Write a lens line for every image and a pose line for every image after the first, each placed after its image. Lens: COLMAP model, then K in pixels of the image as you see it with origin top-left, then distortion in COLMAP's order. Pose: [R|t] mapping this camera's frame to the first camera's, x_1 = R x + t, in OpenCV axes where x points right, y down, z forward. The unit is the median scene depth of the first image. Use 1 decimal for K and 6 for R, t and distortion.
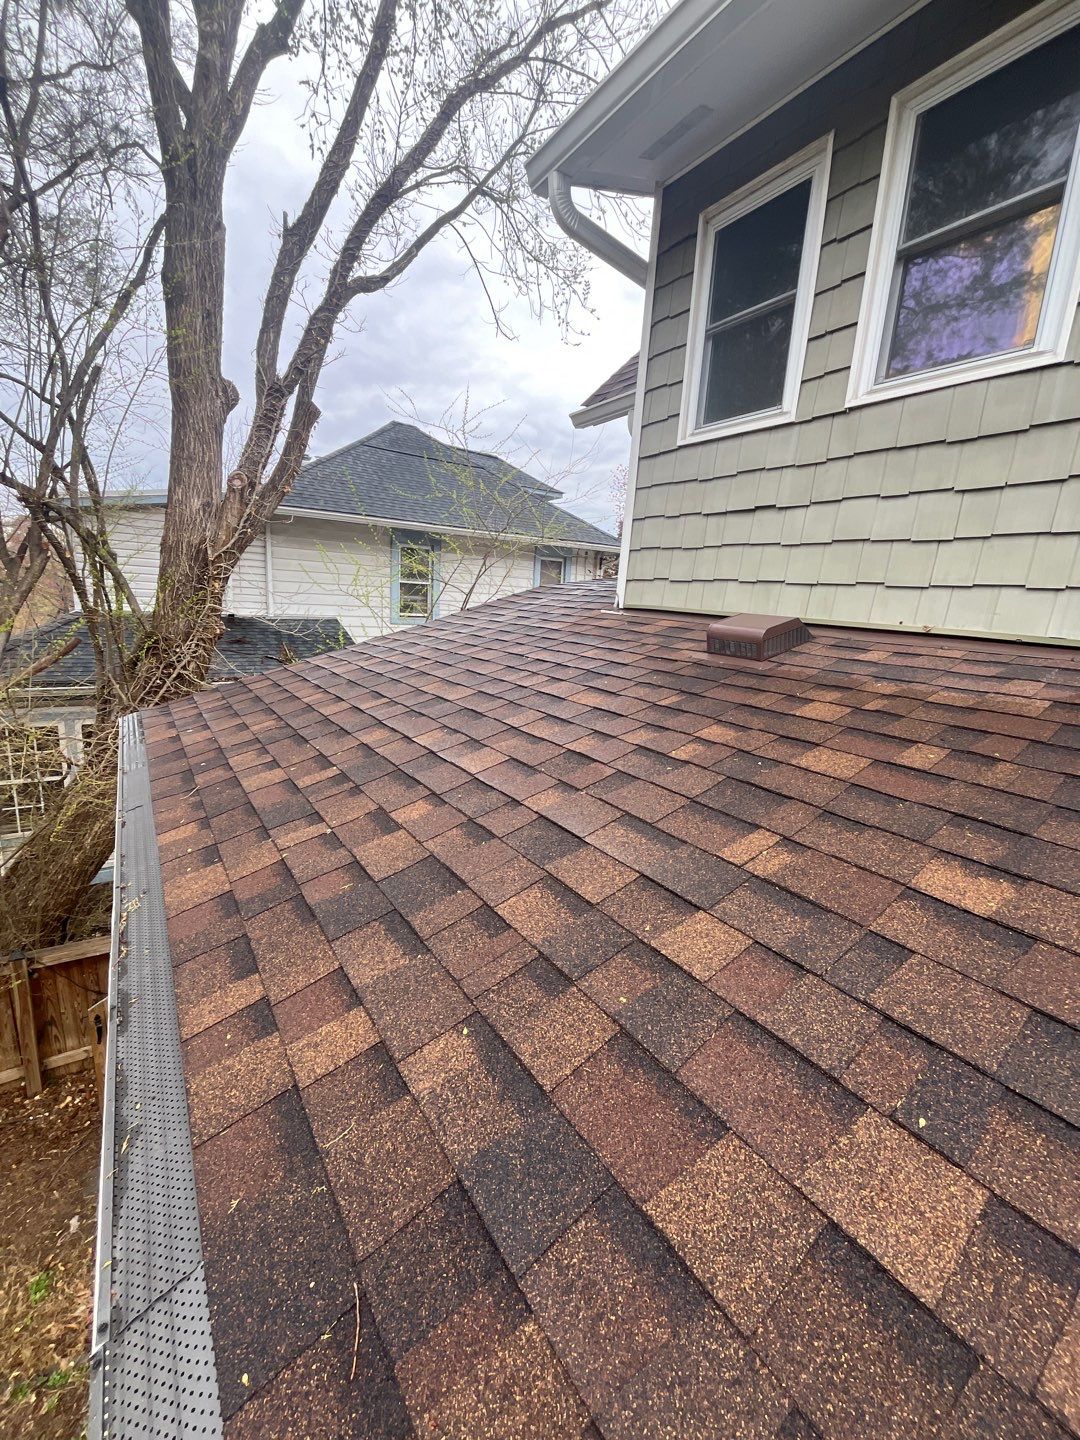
lens RADIAL K [[586.2, 0, 540.0], [0, 586.2, 720.0], [0, 0, 1]] dist [-0.000145, 0.000160]
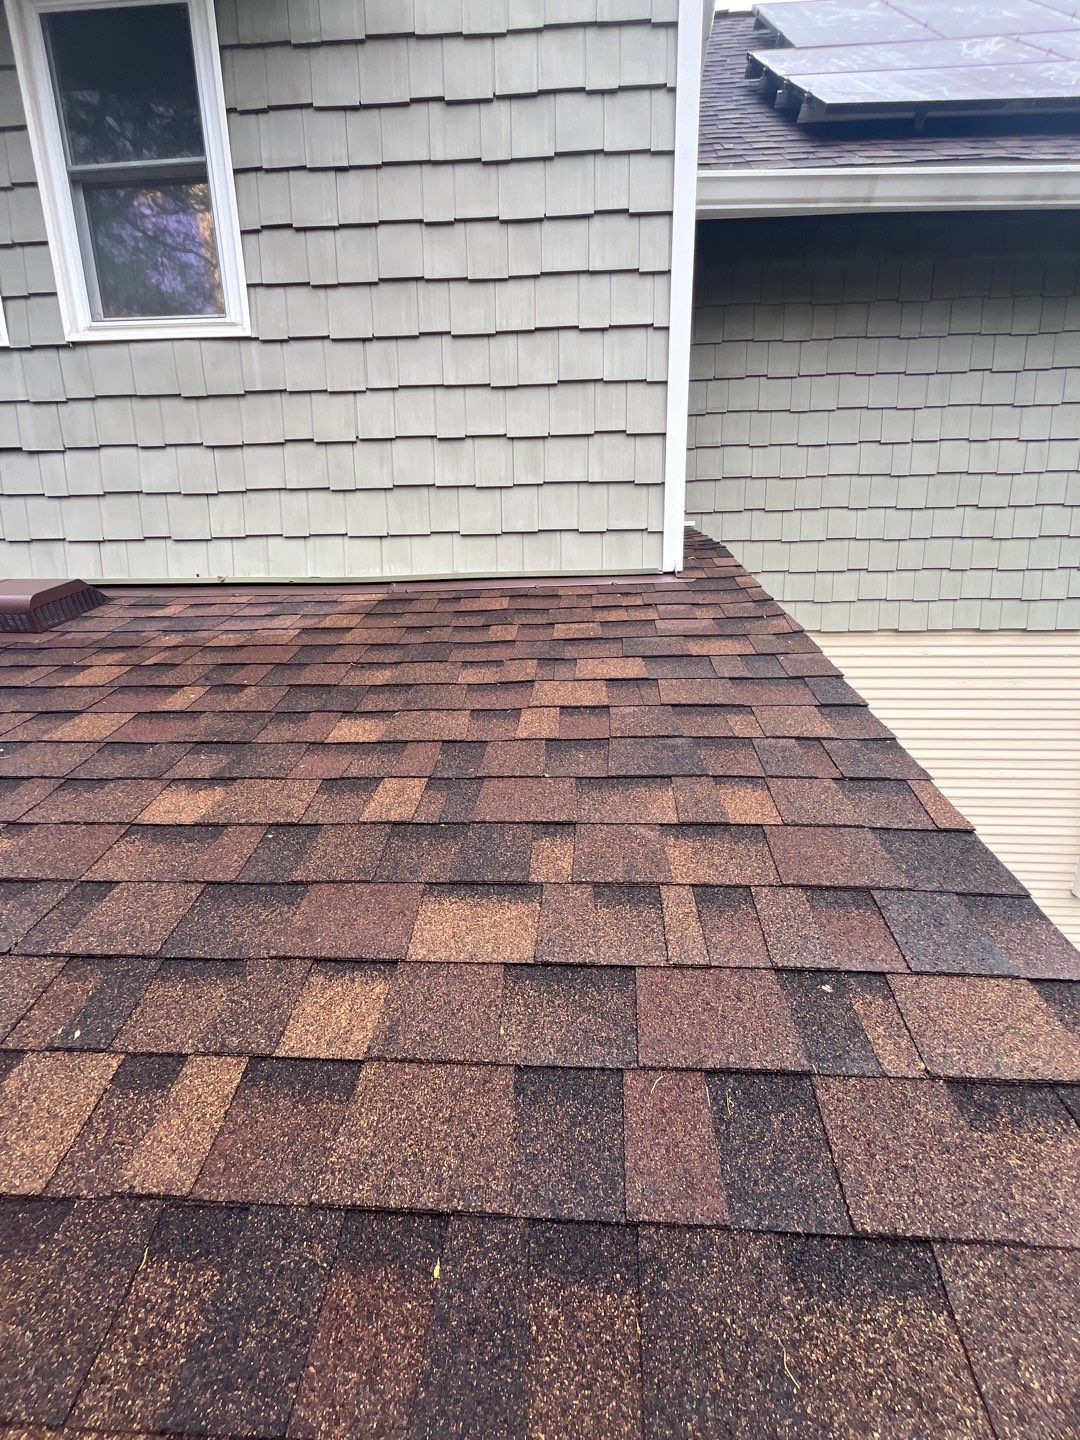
lens RADIAL K [[586.2, 0, 540.0], [0, 586.2, 720.0], [0, 0, 1]] dist [-0.000145, 0.000160]
pose [[0.610754, -0.263931, 0.746539, 0.232214], [0.215468, 0.962632, 0.164051, 0.061759], [-0.761940, 0.060660, 0.644800, -0.167563]]
